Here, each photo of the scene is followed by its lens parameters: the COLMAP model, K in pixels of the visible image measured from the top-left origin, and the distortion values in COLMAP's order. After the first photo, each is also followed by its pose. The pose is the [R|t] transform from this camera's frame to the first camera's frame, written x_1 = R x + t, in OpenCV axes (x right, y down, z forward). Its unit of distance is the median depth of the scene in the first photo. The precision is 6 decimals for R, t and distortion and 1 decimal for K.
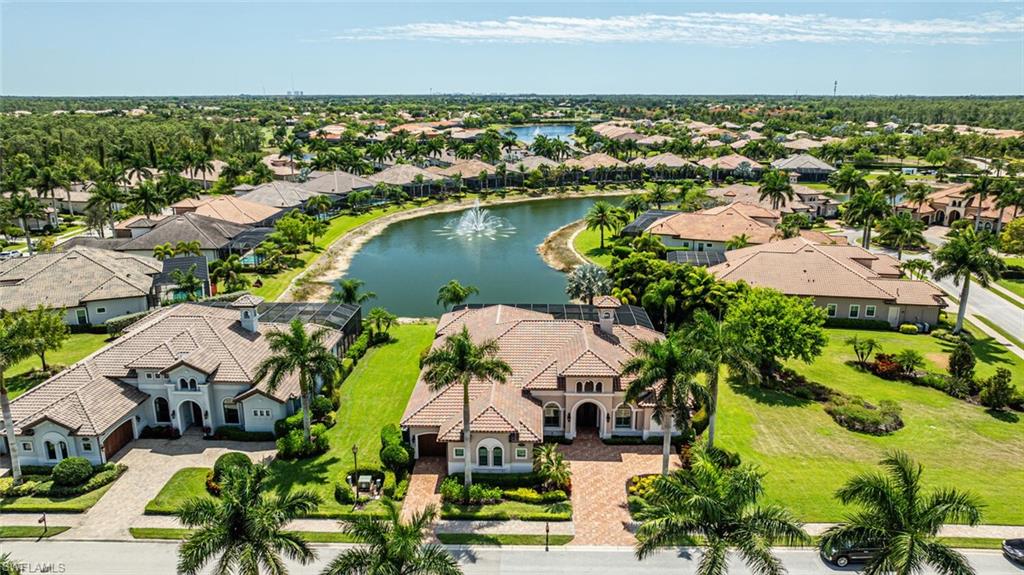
lens RADIAL K [[730.3, 0, 512.0], [0, 730.3, 287.5], [0, 0, 1]] dist [-0.043987, 0.054943]
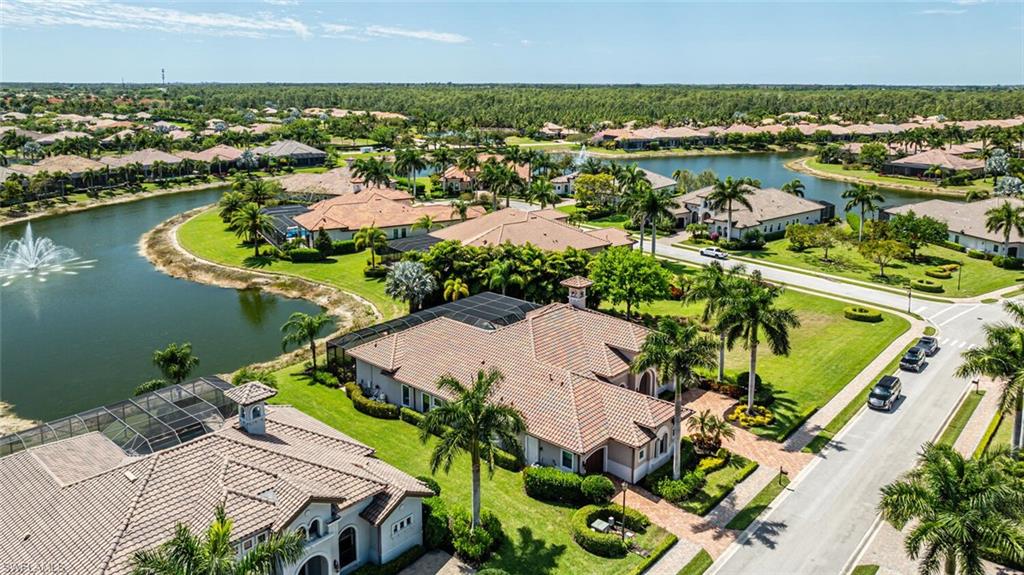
lens RADIAL K [[750.8, 0, 524.0], [0, 750.8, 199.4], [0, 0, 1]] dist [-0.047665, 0.065506]
pose [[0.630777, -0.117378, 0.767035, -0.553057], [0.196726, 0.980388, -0.011752, -0.074346], [-0.750612, 0.158309, 0.641498, 0.277612]]
